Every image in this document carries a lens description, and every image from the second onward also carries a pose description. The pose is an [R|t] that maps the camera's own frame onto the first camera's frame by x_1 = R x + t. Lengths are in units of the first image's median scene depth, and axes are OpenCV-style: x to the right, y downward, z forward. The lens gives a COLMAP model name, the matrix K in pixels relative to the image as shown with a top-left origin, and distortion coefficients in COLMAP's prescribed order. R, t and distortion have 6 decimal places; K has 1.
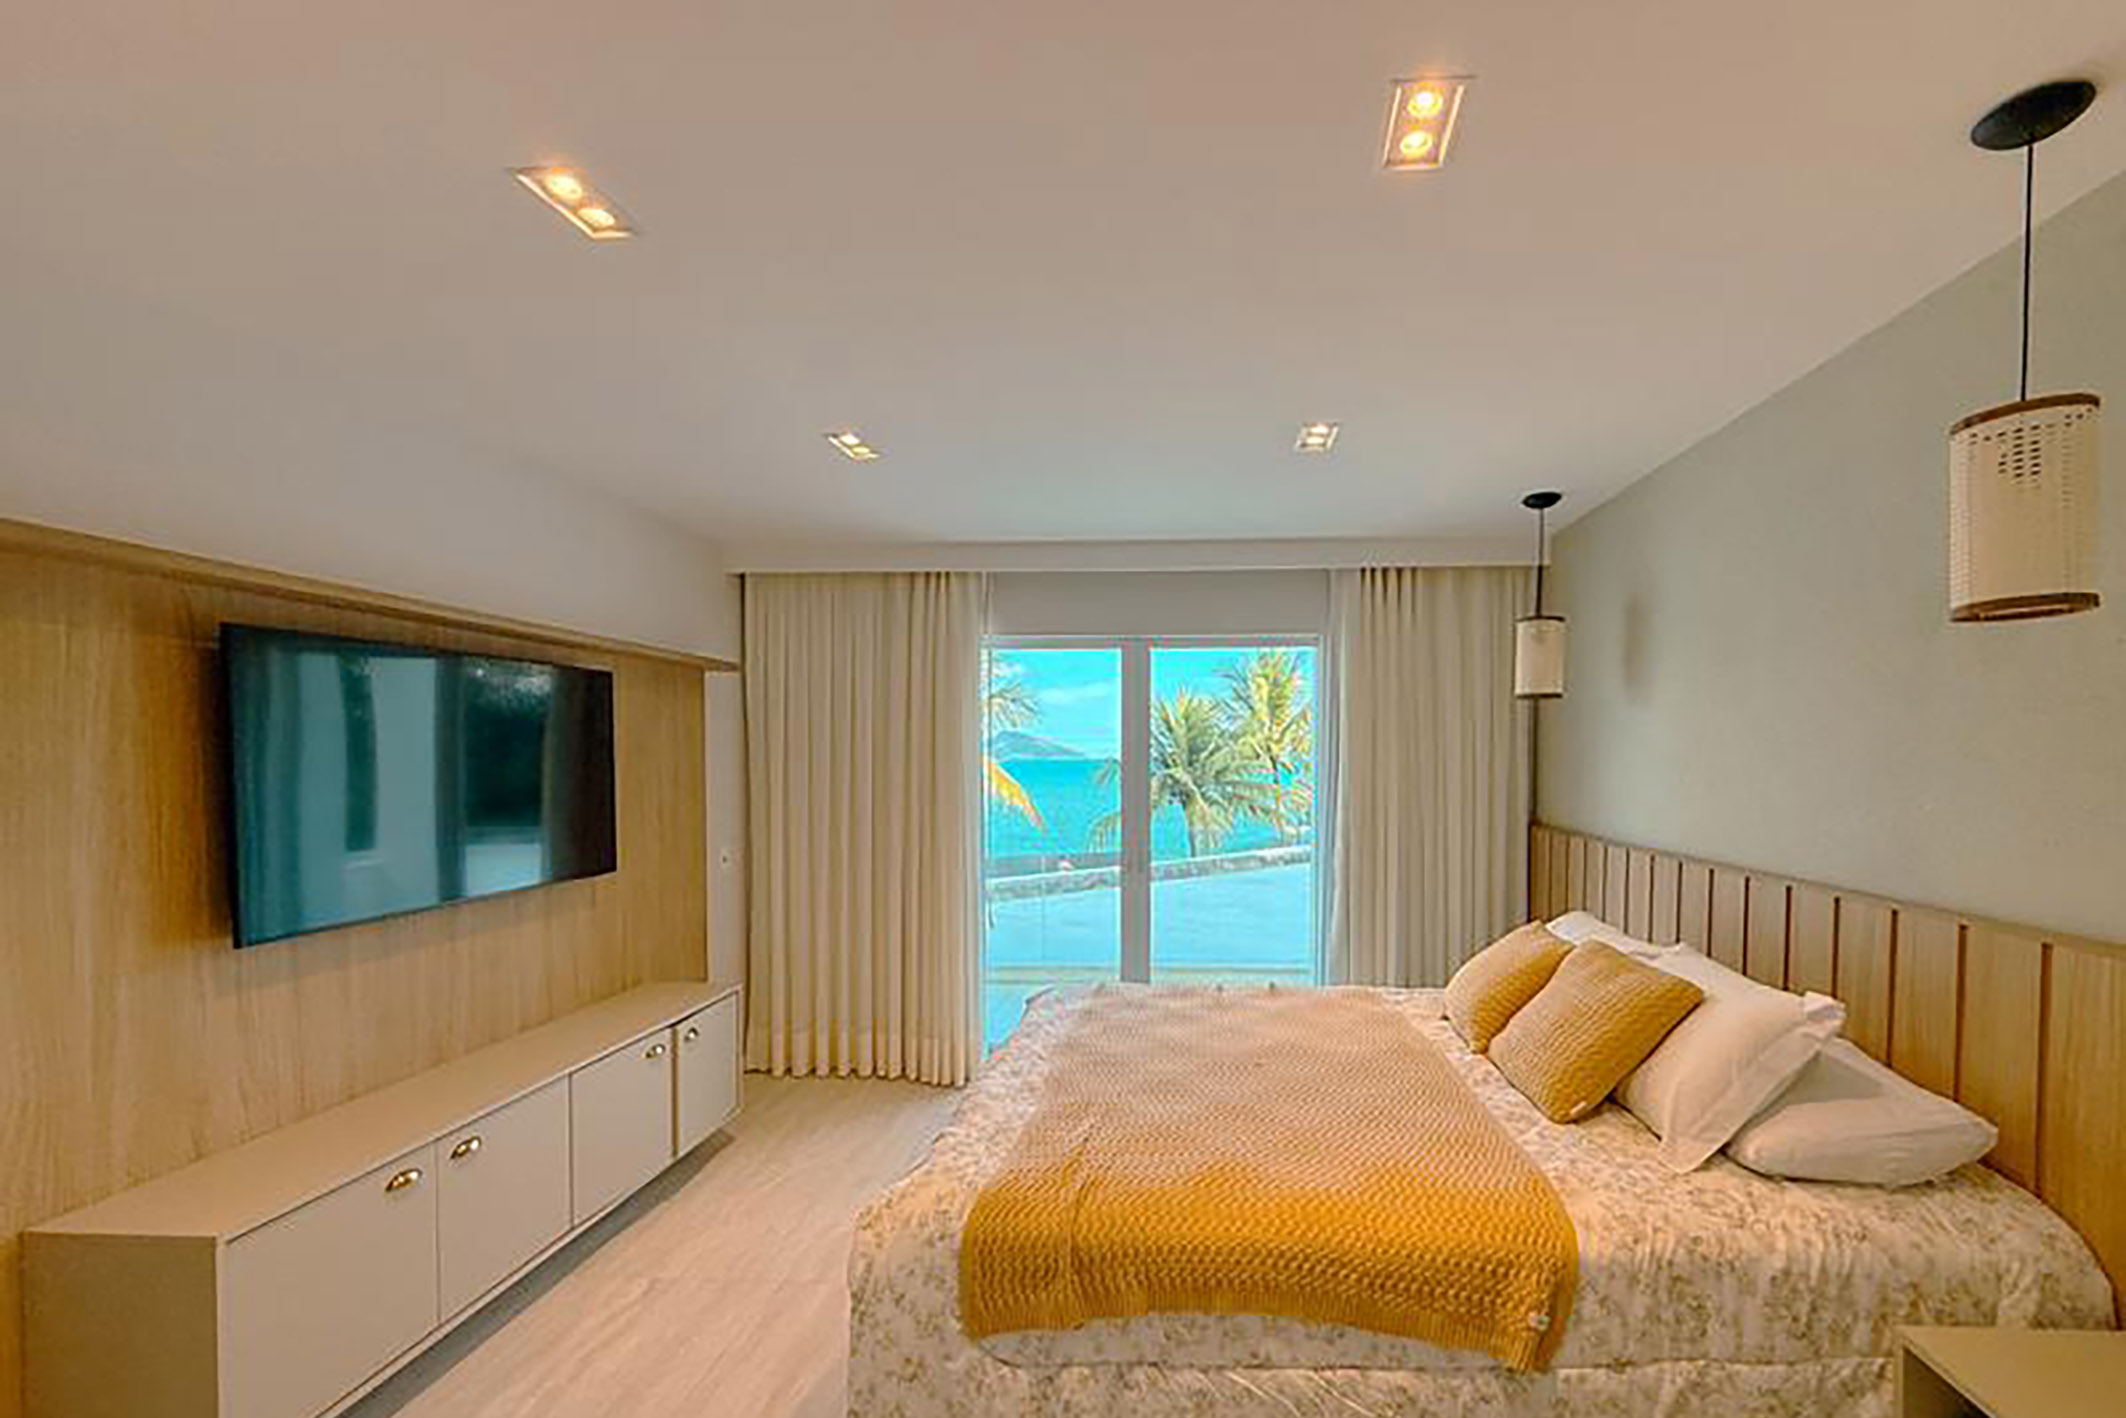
lens RADIAL K [[896.6, 0, 1169.8], [0, 896.6, 783.9], [0, 0, 1]] dist [-0.000512, 0.000240]
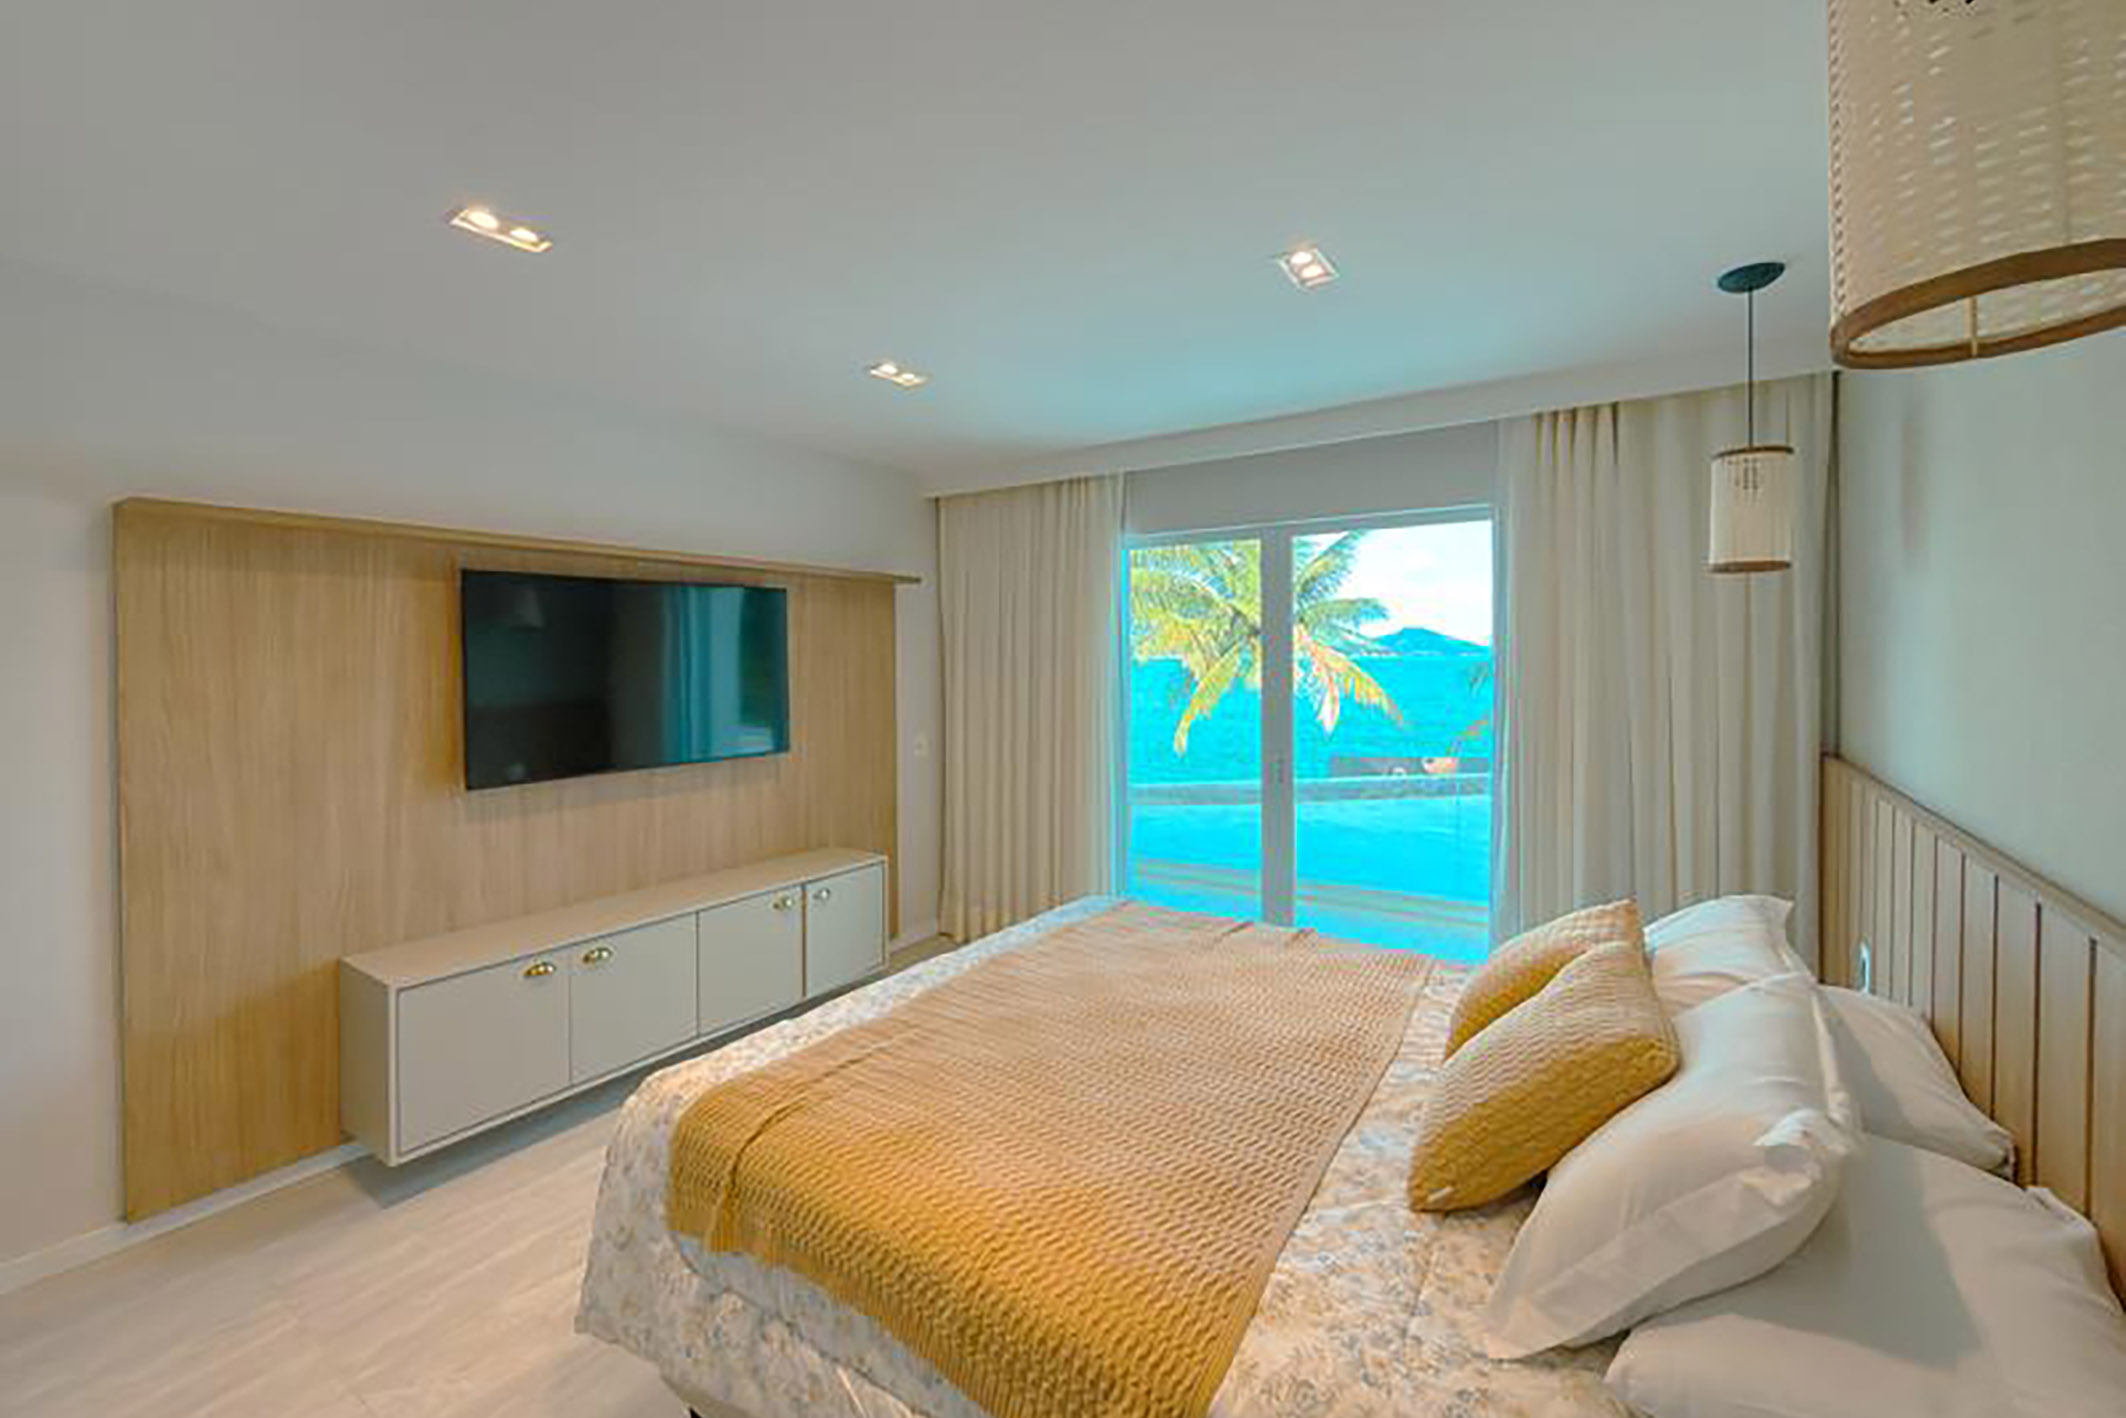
lens RADIAL K [[876.5, 0, 1064.6], [0, 876.5, 661.6], [0, 0, 1]] dist [0.000718, 0.000384]
pose [[0.851173, 0.001851, -0.524881, 0.386711], [-0.012889, 0.999766, -0.017375, -0.010762], [0.524726, 0.021555, 0.850998, 0.206402]]
